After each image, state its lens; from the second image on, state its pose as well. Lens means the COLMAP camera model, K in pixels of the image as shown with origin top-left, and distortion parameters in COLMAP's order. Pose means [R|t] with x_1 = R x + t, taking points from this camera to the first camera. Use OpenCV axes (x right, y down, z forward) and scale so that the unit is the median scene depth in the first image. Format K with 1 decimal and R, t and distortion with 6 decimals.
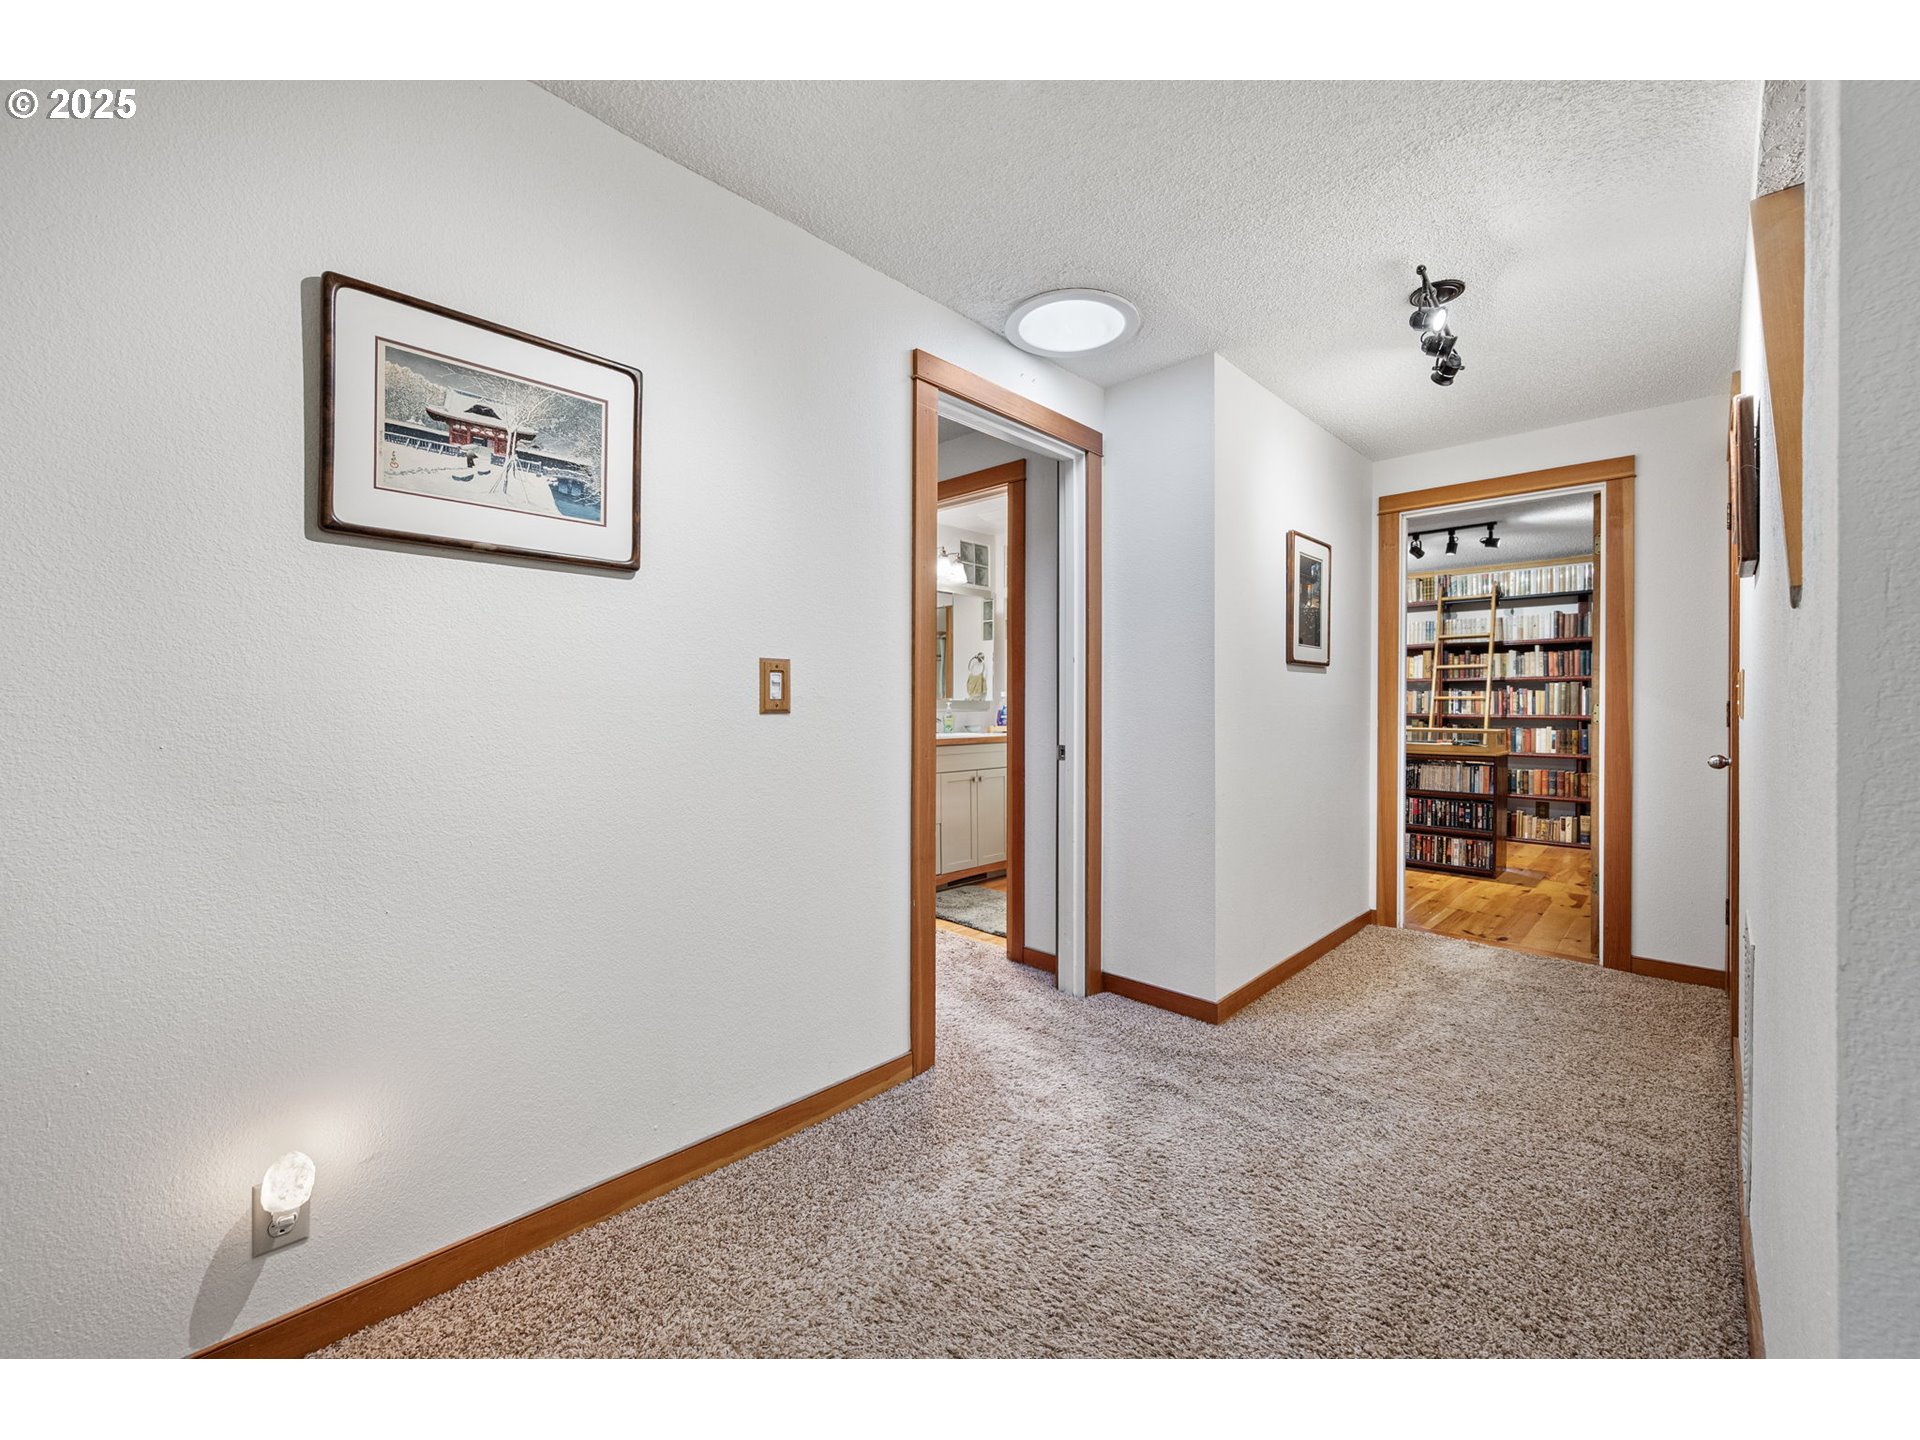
lens RADIAL K [[782.2, 0, 951.6], [0, 782.2, 707.9], [0, 0, 1]] dist [0.003086, -0.000227]
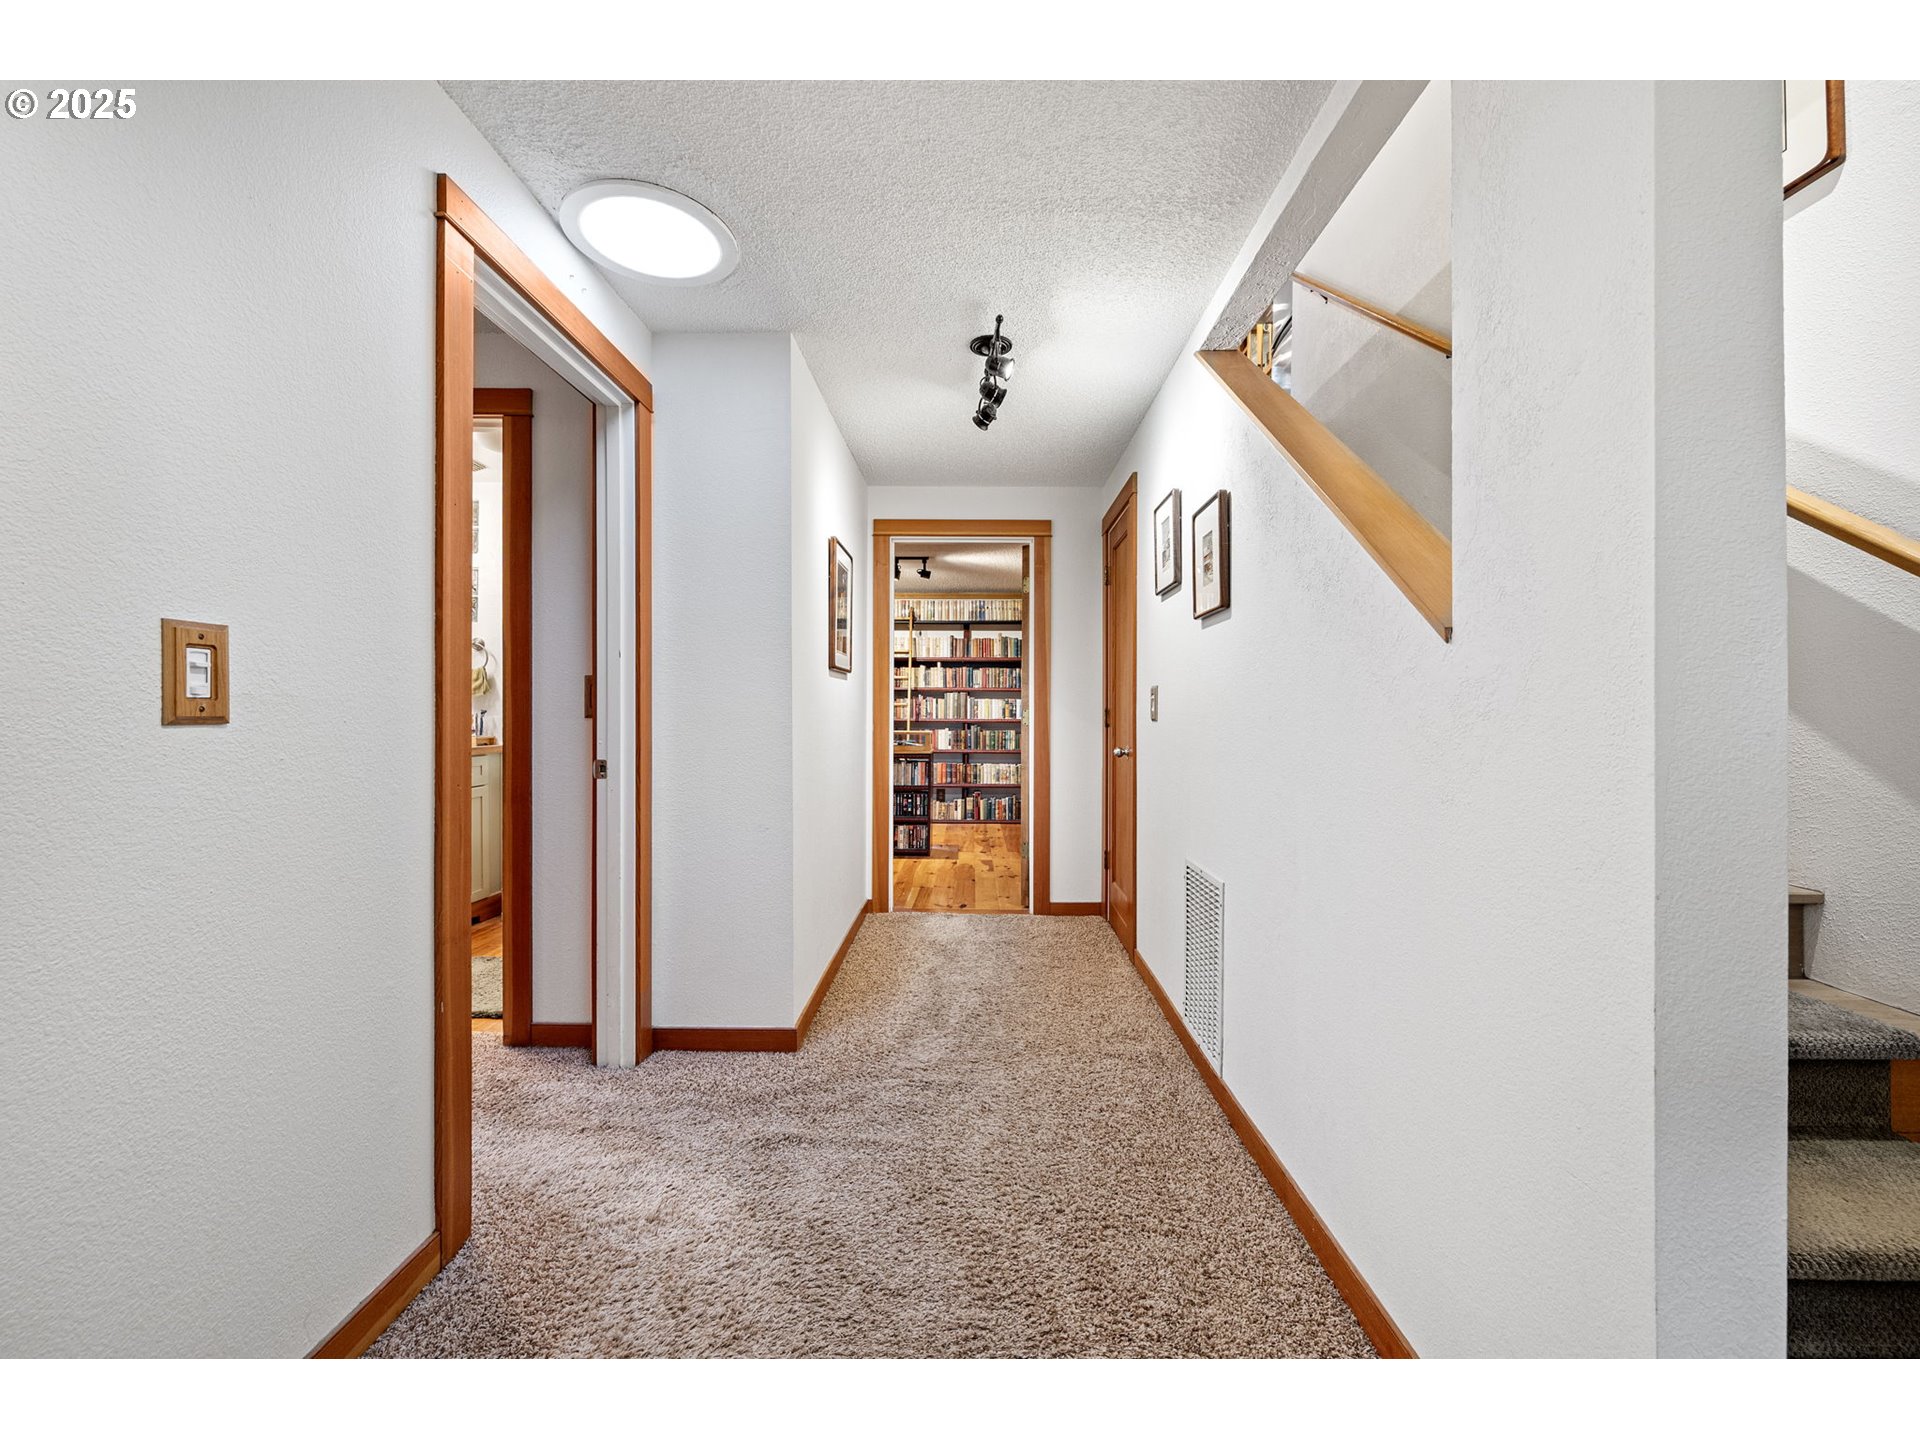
lens RADIAL K [[782.2, 0, 970.1], [0, 782.2, 714.5], [0, 0, 1]] dist [0.003086, -0.000227]
pose [[0.721971, -0.001717, 0.691921, -0.125827], [0.000259, 0.999998, 0.002212, -0.000337], [-0.691923, -0.001418, 0.721969, 0.142495]]
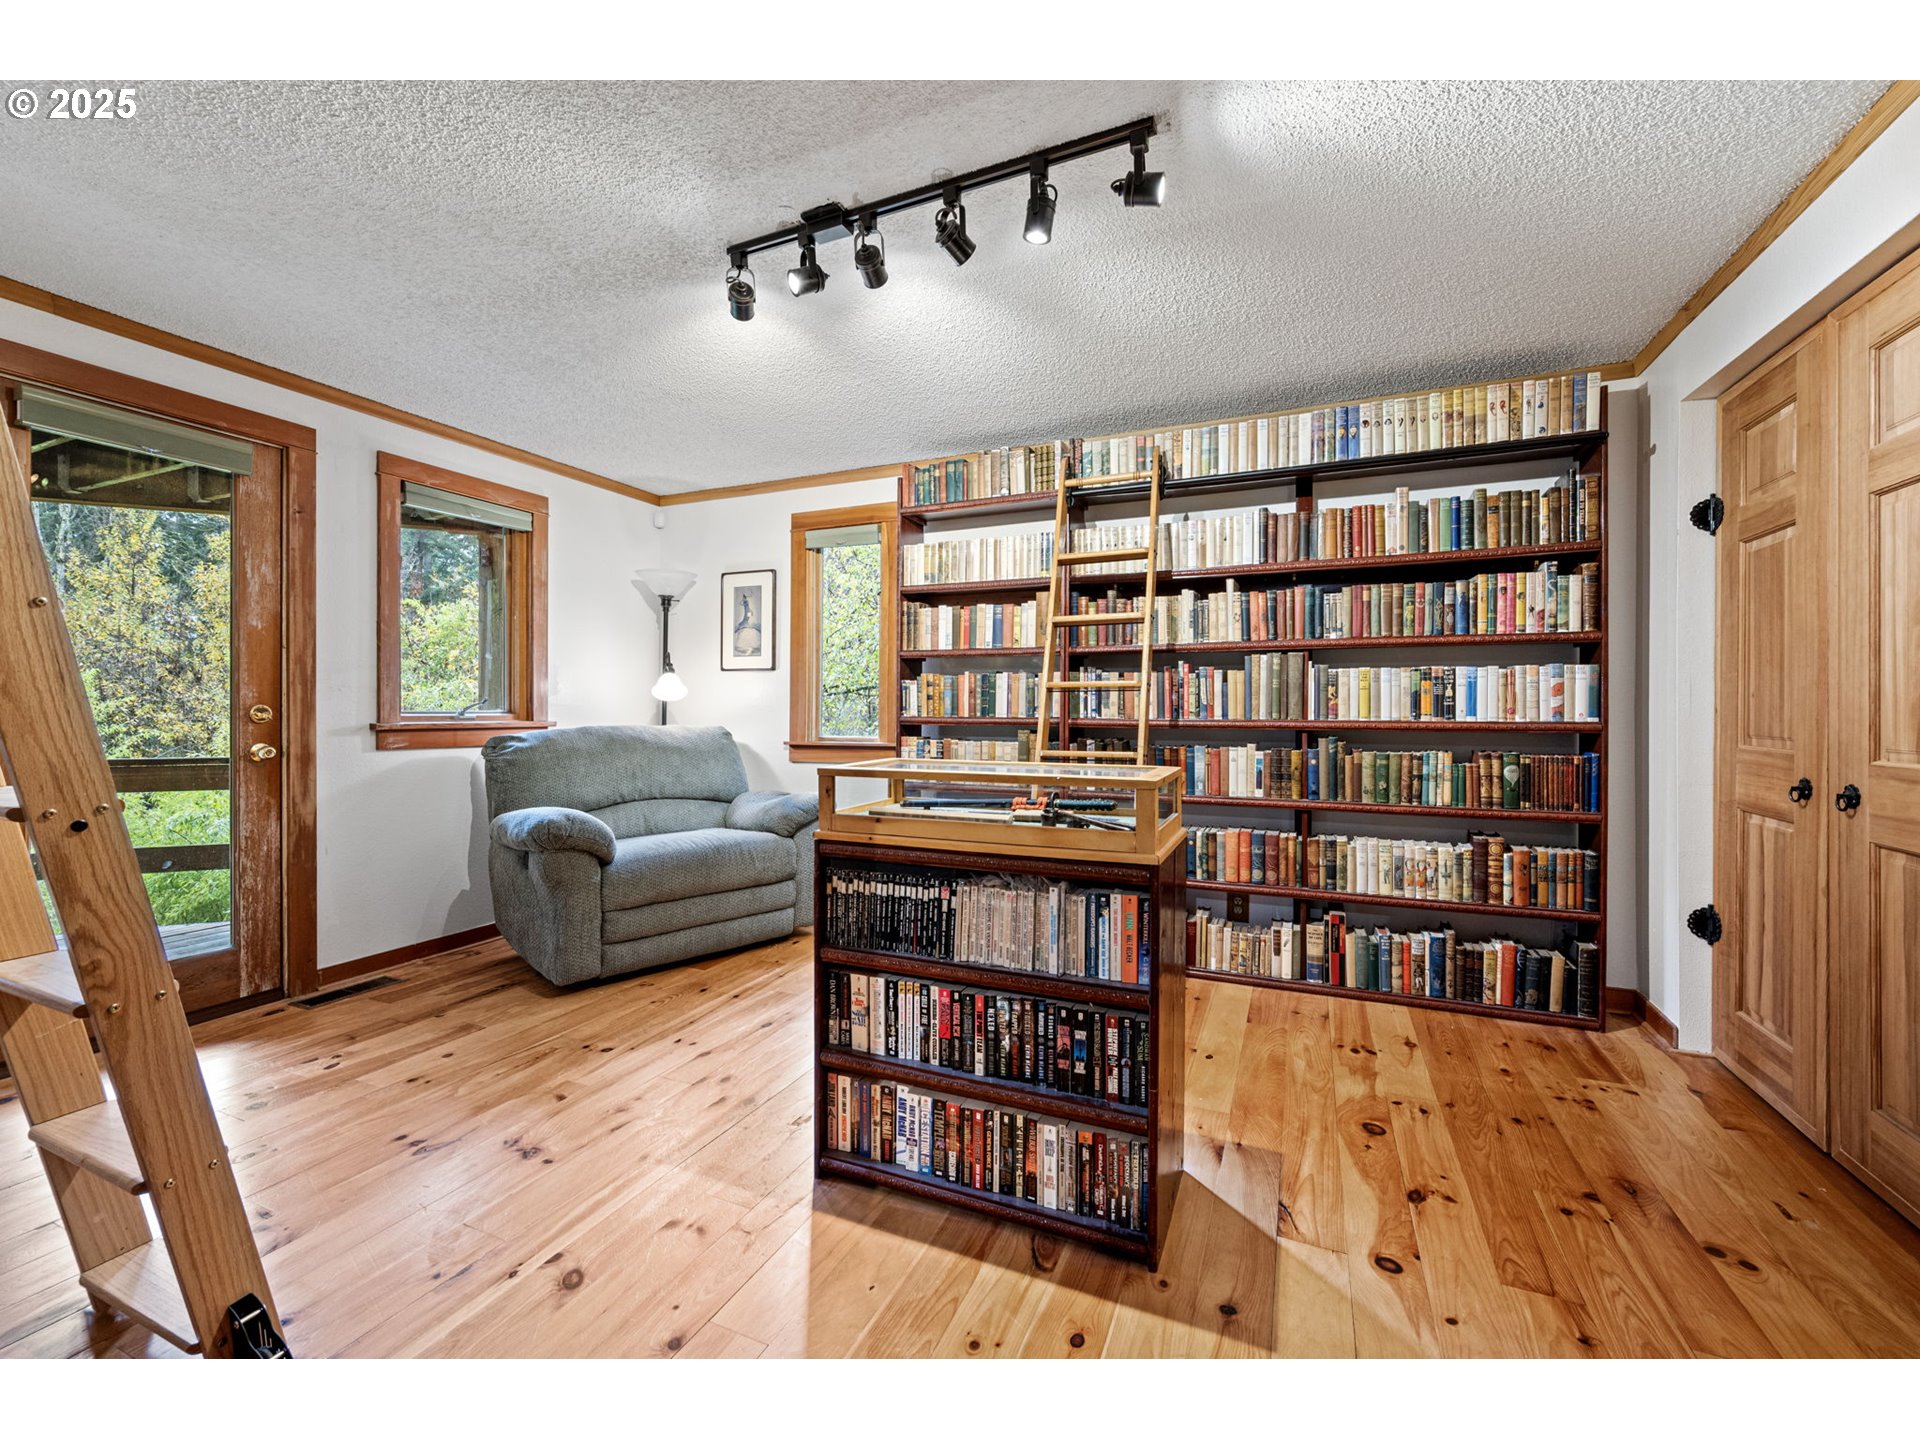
lens RADIAL K [[782.2, 0, 960.2], [0, 782.2, 707.7], [0, 0, 1]] dist [0.003086, -0.000227]
pose [[0.938984, -0.004726, 0.343929, 0.763909], [0.004630, 0.999989, 0.001102, 0.000309], [-0.343930, 0.000558, 0.938995, 1.089199]]
